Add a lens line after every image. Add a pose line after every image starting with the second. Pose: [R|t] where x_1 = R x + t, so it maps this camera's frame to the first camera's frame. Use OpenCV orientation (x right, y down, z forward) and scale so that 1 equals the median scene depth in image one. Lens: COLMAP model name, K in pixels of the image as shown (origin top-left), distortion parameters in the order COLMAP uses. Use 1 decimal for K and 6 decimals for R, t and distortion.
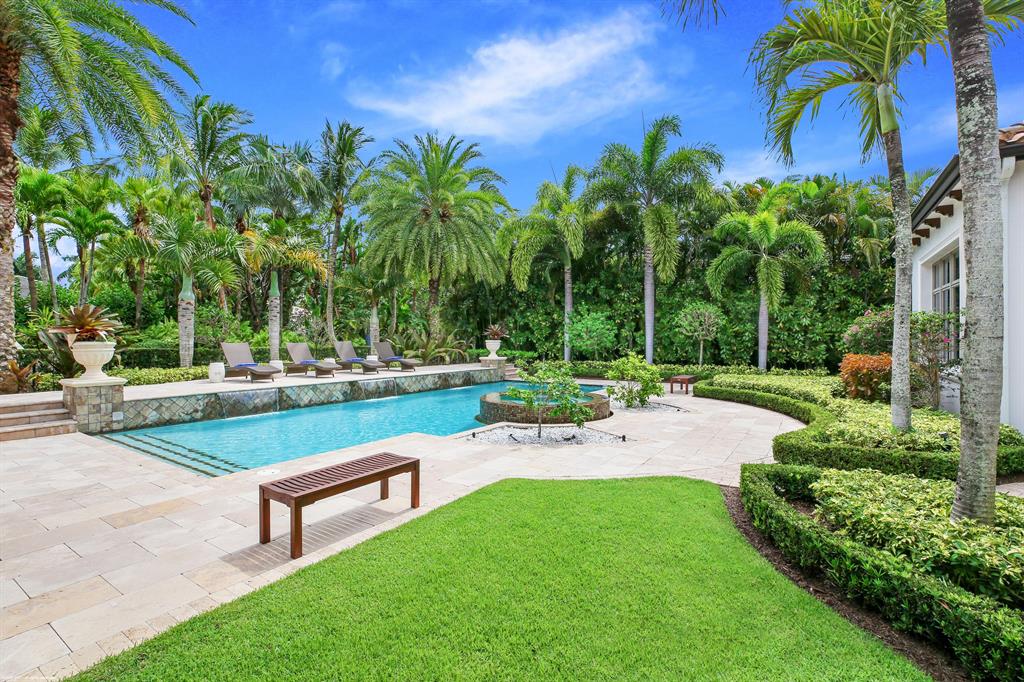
lens RADIAL K [[476.5, 0, 512.0], [0, 476.5, 341.0], [0, 0, 1]] dist [0.002993, -0.000025]
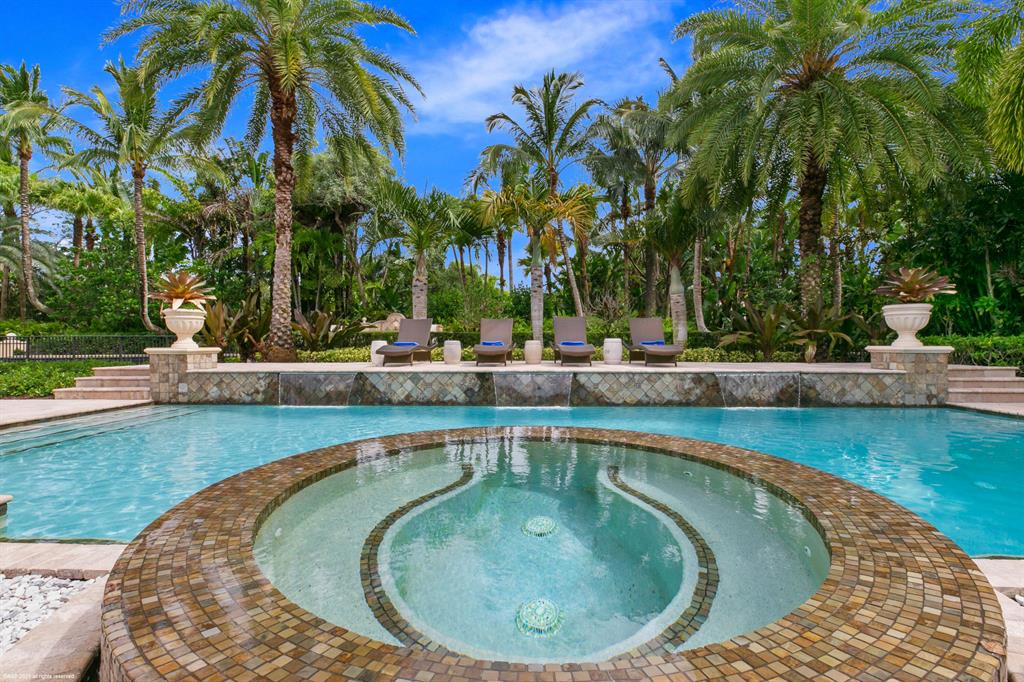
lens RADIAL K [[476.5, 0, 512.0], [0, 476.5, 341.0], [0, 0, 1]] dist [0.002993, -0.000025]
pose [[0.510055, 0.007953, -0.860105, 0.234526], [0.000507, 0.999954, 0.009547, 0.042443], [0.860141, -0.005306, 0.510028, 0.810004]]
